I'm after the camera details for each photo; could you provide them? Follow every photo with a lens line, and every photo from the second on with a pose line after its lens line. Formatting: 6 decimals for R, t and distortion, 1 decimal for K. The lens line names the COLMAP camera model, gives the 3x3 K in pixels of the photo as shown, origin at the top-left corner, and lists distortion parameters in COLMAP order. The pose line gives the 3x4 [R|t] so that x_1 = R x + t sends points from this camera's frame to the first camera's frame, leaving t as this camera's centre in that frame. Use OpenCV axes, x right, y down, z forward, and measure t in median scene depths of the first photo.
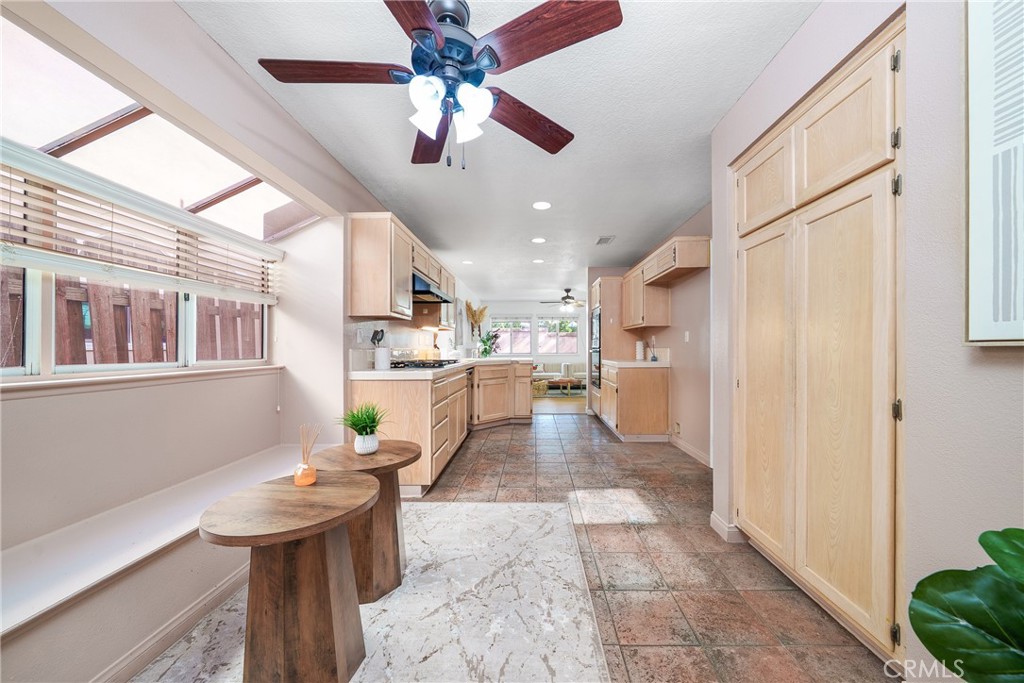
lens RADIAL K [[350.3, 0, 526.6], [0, 350.3, 350.9], [0, 0, 1]] dist [-0.002564, -0.000269]
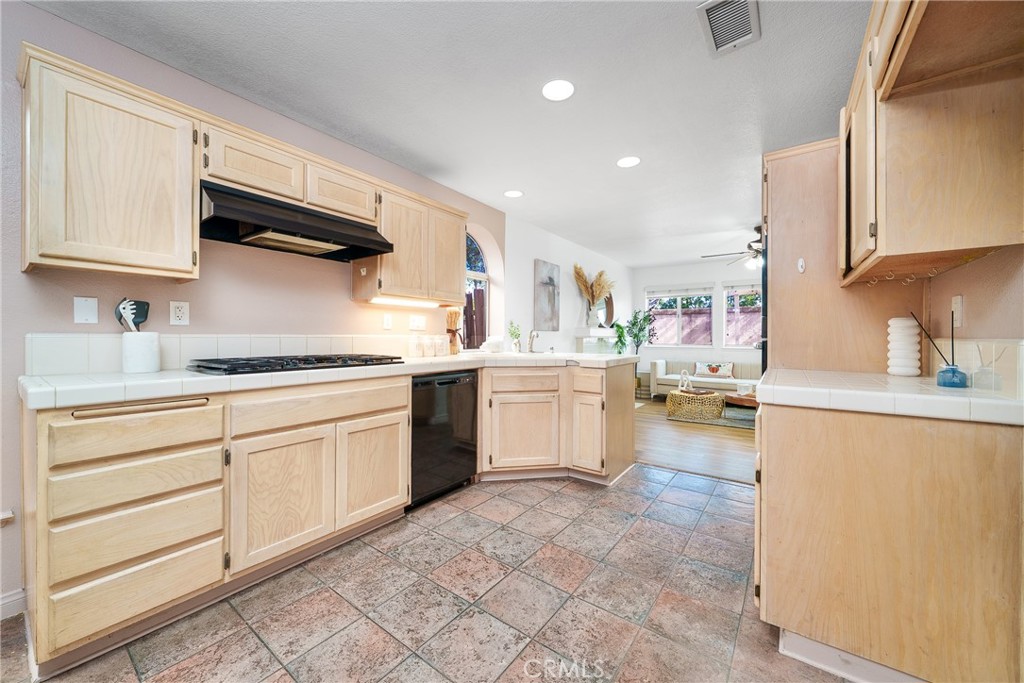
lens RADIAL K [[375.5, 0, 517.4], [0, 375.5, 336.3], [0, 0, 1]] dist [-0.000884, -0.000086]
pose [[0.815979, 0.006630, -0.578043, 0.290075], [-0.011886, 0.999915, -0.005309, -0.005051], [0.577959, 0.011202, 0.815989, 0.641556]]
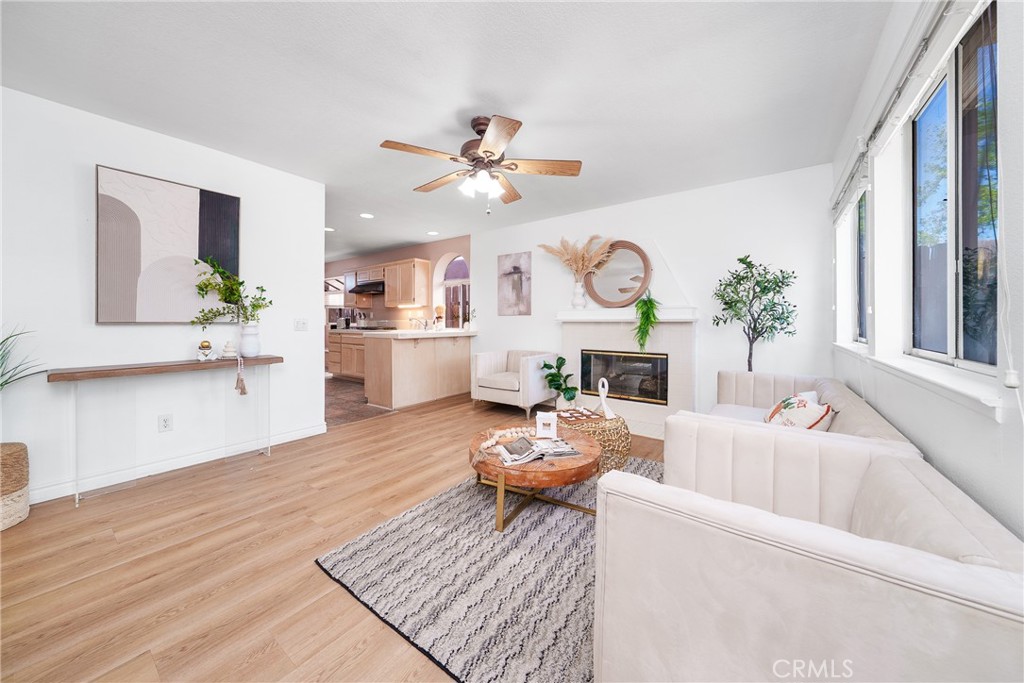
lens RADIAL K [[350.3, 0, 511.8], [0, 350.3, 316.7], [0, 0, 1]] dist [-0.002564, -0.000269]
pose [[-0.585857, -0.011764, -0.810329, 0.681020], [-0.009590, 0.999925, -0.007583, -0.015629], [0.810358, 0.003328, -0.585926, 2.388735]]
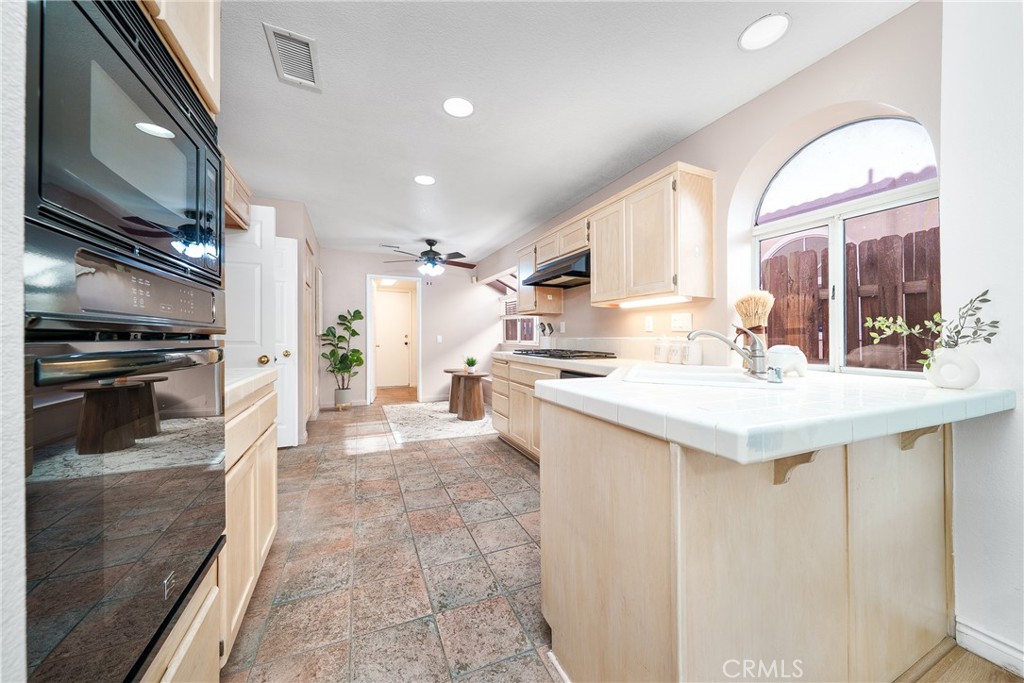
lens RADIAL K [[357.3, 0, 511.9], [0, 357.3, 340.2], [0, 0, 1]] dist [-0.000977, -0.000028]
pose [[-0.910970, -0.000565, -0.412472, 0.184858], [-0.008129, 0.999829, 0.016584, -0.011158], [0.412392, 0.018461, -0.910820, 1.600017]]
